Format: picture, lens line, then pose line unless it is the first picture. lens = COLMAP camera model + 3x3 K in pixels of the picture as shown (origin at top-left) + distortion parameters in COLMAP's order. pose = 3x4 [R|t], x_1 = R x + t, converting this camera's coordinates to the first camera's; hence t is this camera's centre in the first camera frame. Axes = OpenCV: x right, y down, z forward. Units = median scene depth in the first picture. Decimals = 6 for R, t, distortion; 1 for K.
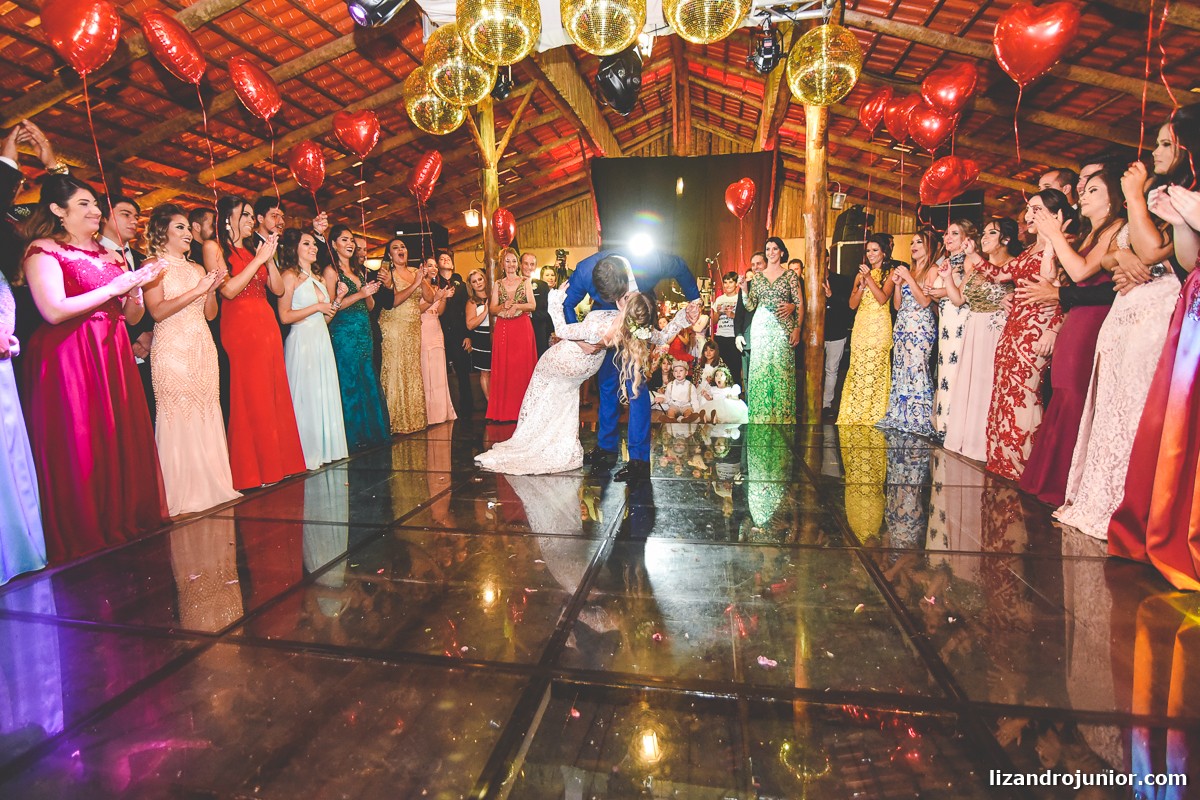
lens RADIAL K [[593.9, 0, 599.8], [0, 593.9, 407.5], [0, 0, 1]] dist [-0.019582, 0.000579]
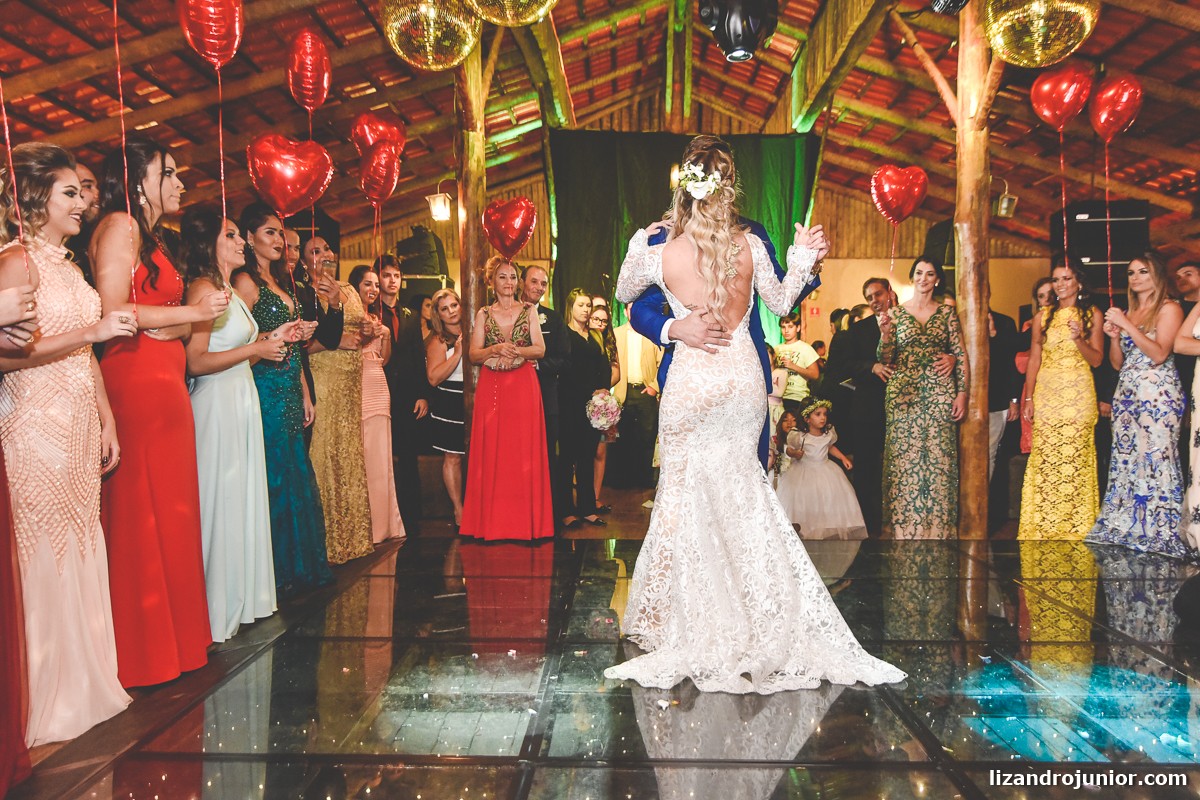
lens RADIAL K [[901.8, 0, 600.0], [0, 901.8, 400.0], [0, 0, 1]] dist [-0.004915, 0.002680]
pose [[0.987402, 0.012474, 0.157742, -0.193533], [0.005743, 0.993405, -0.114511, -0.011752], [-0.158130, 0.113974, 0.980818, 0.077395]]
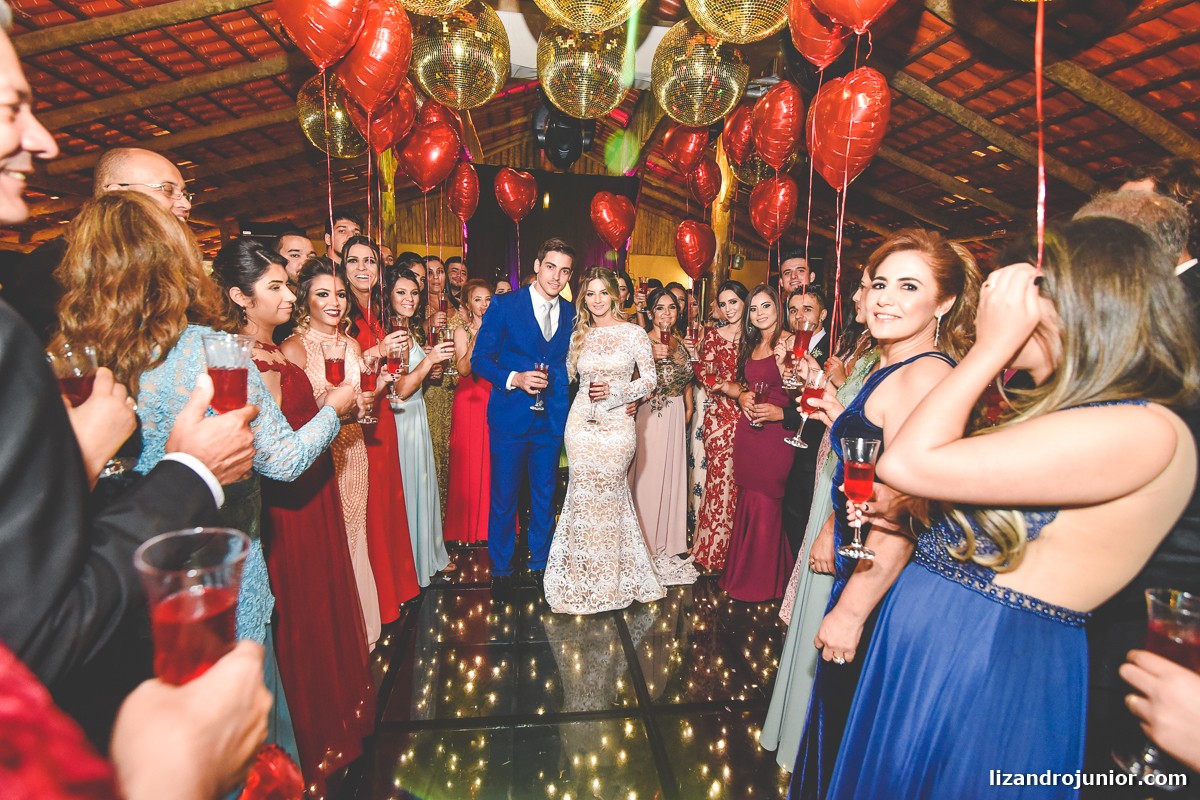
lens RADIAL K [[548.2, 0, 602.0], [0, 548.2, 399.8], [0, 0, 1]] dist [-0.018294, 0.000384]
pose [[0.949700, -0.005452, 0.313114, -0.131216], [-0.006322, 0.999311, 0.036575, -0.116371], [-0.313098, -0.036714, 0.949011, 0.104787]]
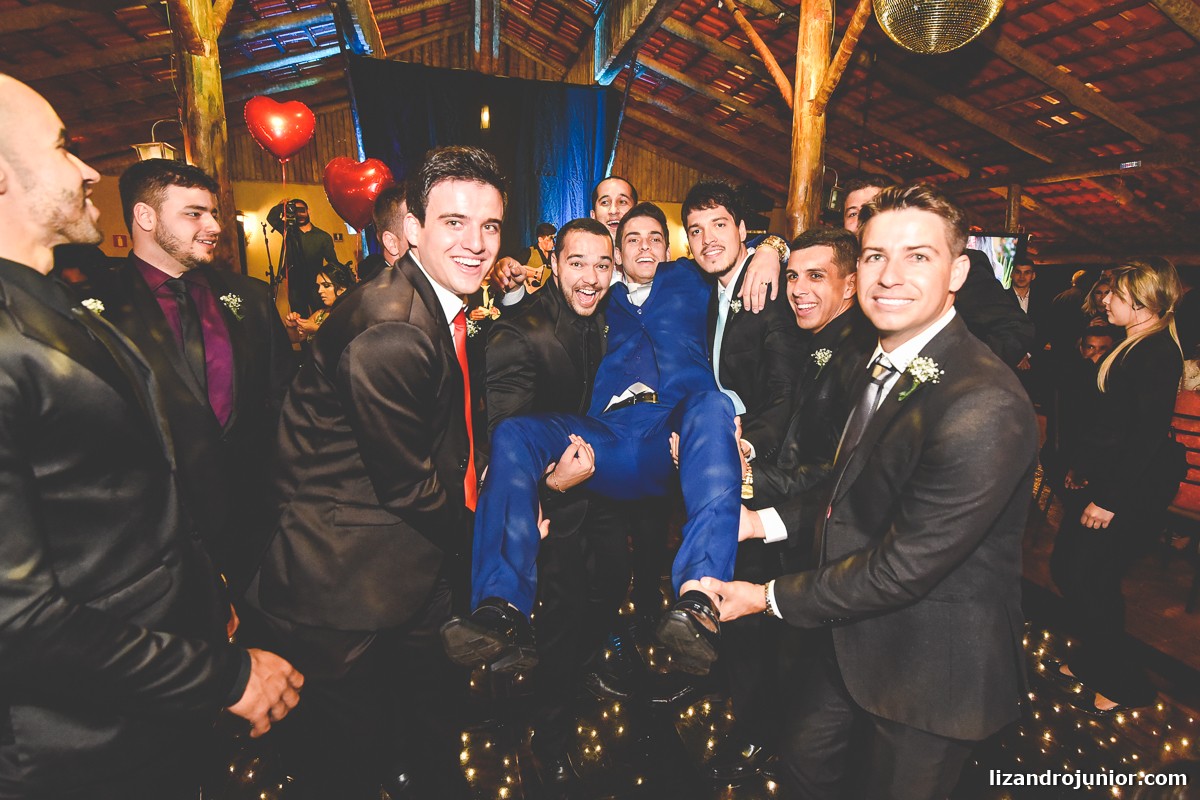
lens RADIAL K [[660.1, 0, 642.6], [0, 660.1, 394.9], [0, 0, 1]] dist [-0.018025, 0.000613]
pose [[0.891964, -0.049384, 0.449402, -0.117290], [0.025604, 0.997939, 0.058845, -0.159220], [-0.451382, -0.040981, 0.891389, 0.381981]]
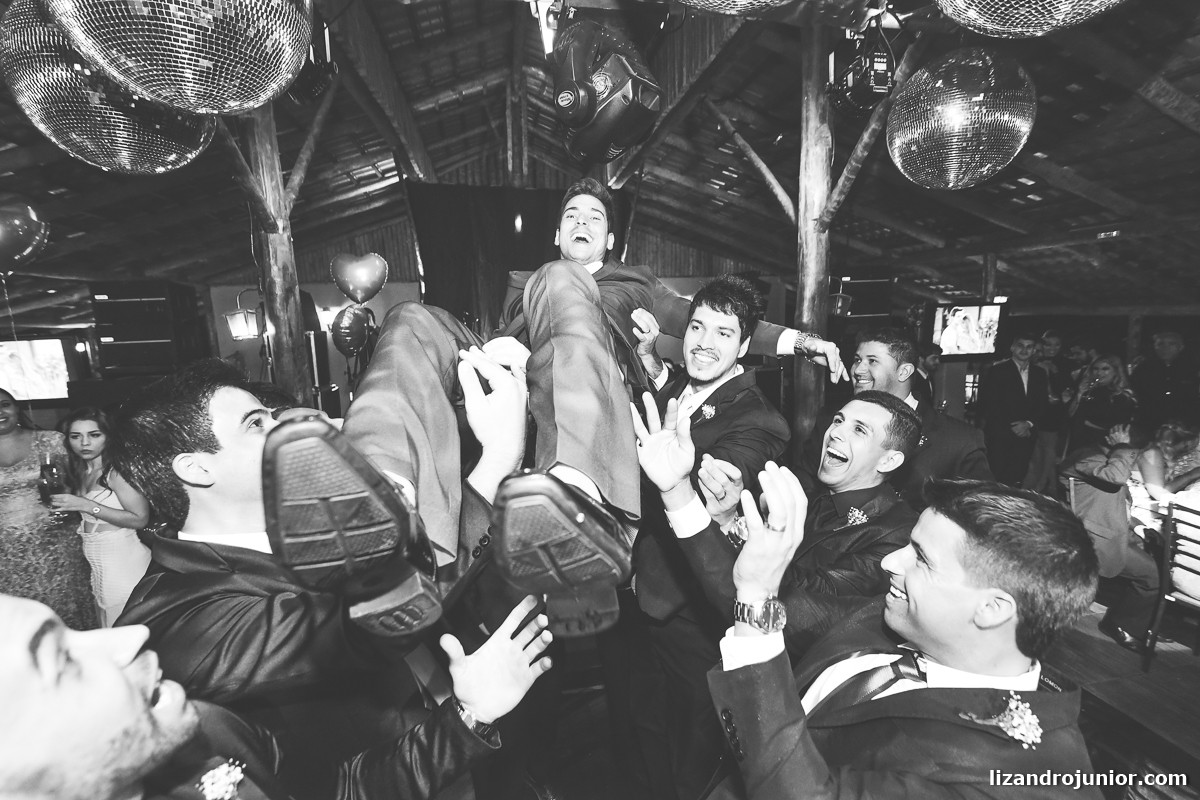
lens RADIAL K [[541.8, 0, 600.0], [0, 541.8, 400.0], [0, 0, 1]] dist [-0.018266, 0.000930]
pose [[0.928337, -0.068662, 0.365344, -0.100486], [0.066258, 0.997619, 0.019129, -0.237628], [-0.365787, 0.006449, 0.930676, 0.444215]]
